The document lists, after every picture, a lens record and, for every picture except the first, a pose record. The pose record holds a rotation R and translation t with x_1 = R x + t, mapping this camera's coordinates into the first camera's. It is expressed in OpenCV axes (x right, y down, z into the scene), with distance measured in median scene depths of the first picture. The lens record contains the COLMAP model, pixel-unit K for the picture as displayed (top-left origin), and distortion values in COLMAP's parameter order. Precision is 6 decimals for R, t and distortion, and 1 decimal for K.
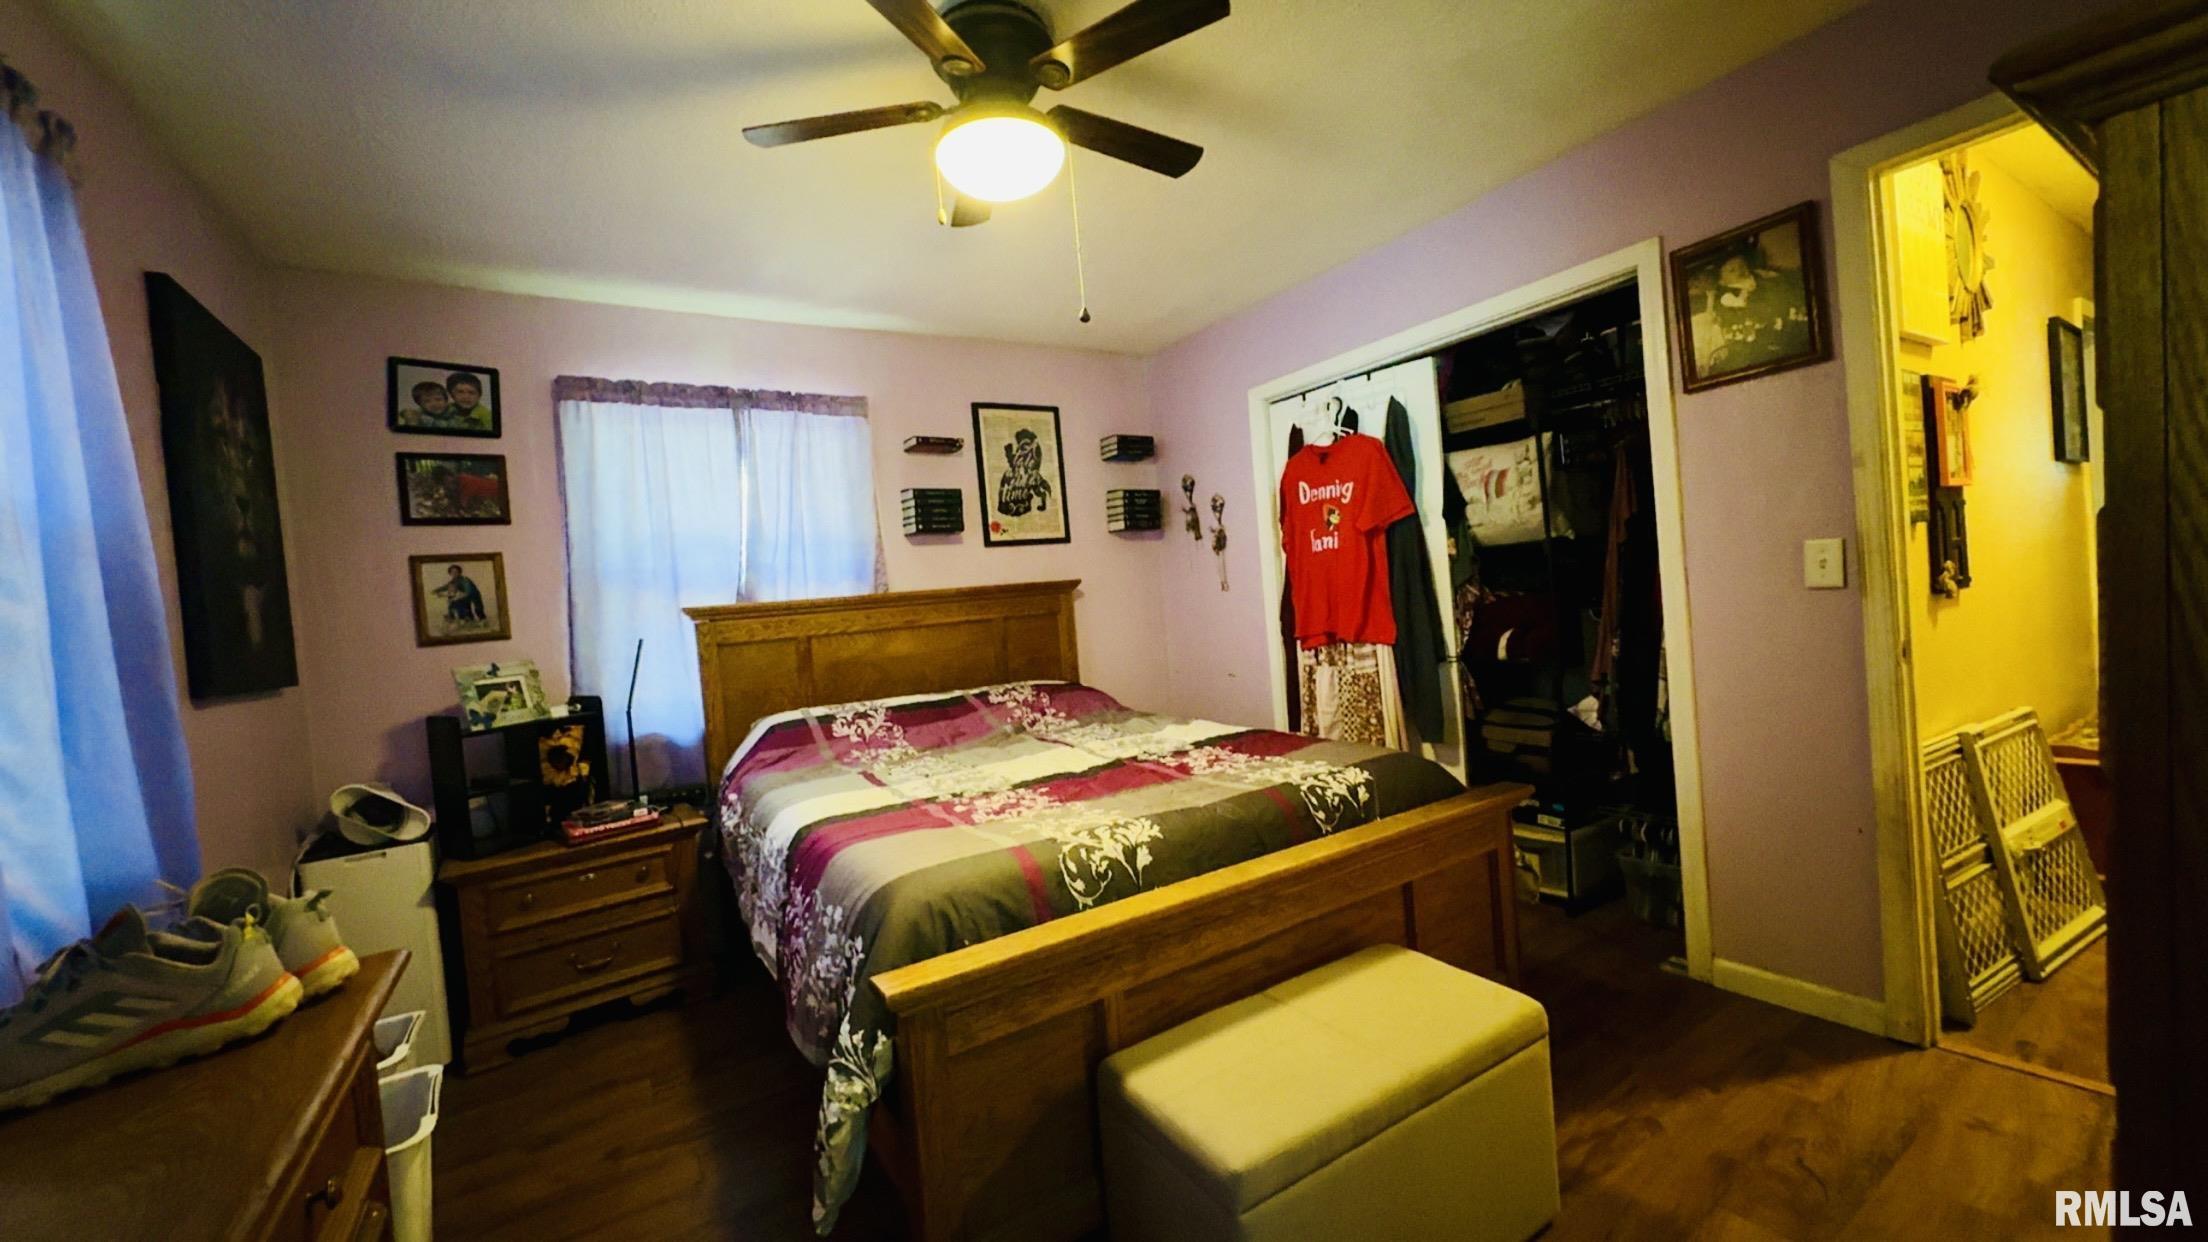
lens RADIAL K [[833.1, 0, 1104.0], [0, 833.1, 621.0], [0, 0, 1]] dist [-0.002089, -0.000028]
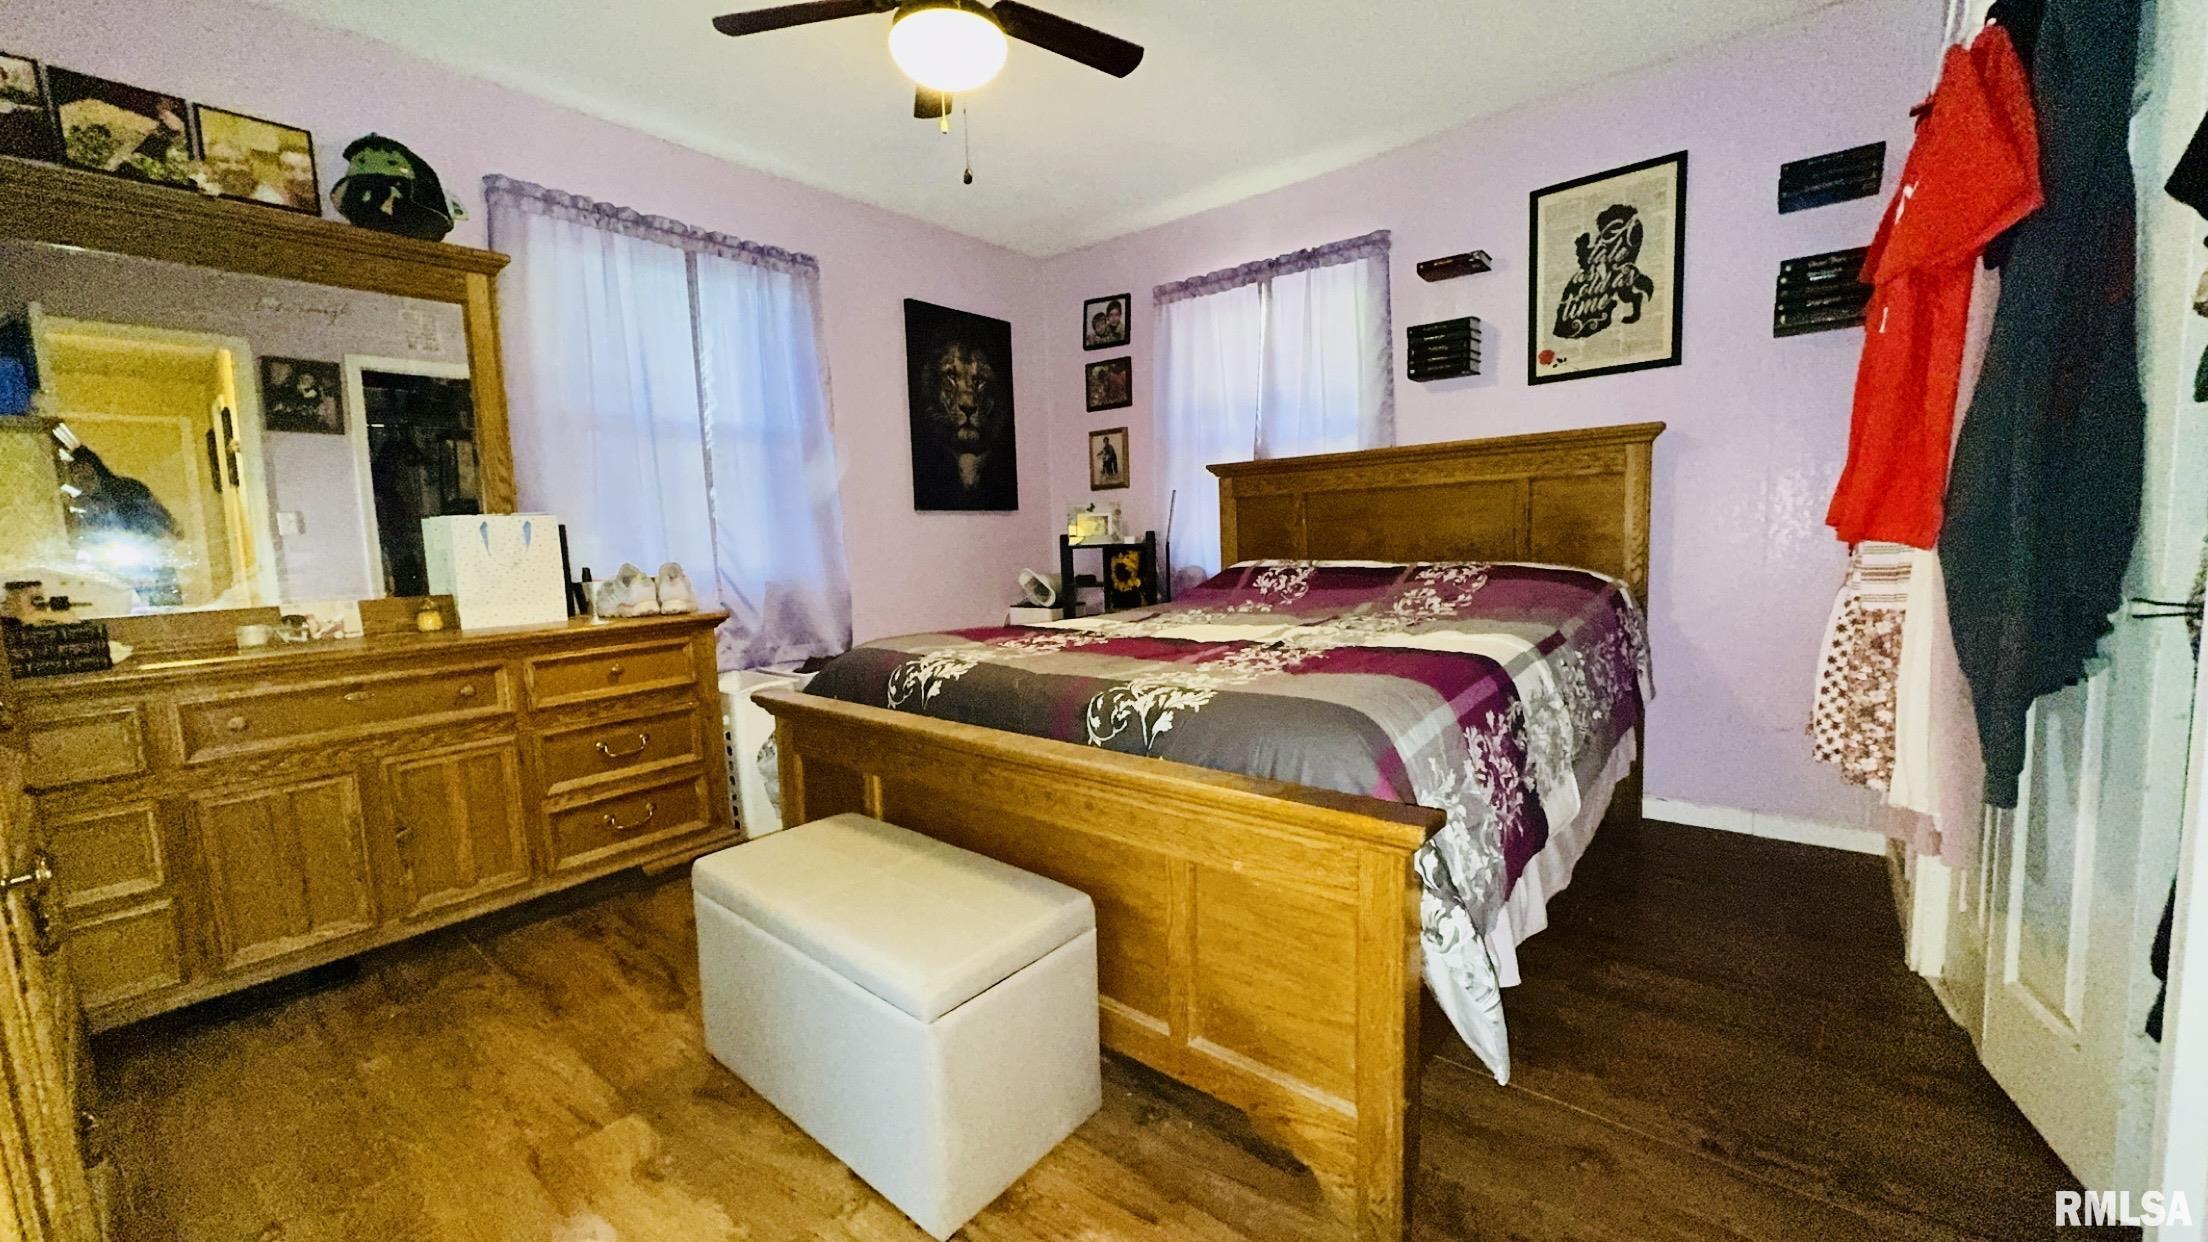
lens RADIAL K [[833.1, 0, 1104.0], [0, 833.1, 621.0], [0, 0, 1]] dist [-0.002089, -0.000028]
pose [[0.313529, 0.173136, -0.933661, 0.582014], [-0.014957, 0.984016, 0.177451, -0.005705], [0.949461, -0.041671, 0.311107, 0.437437]]
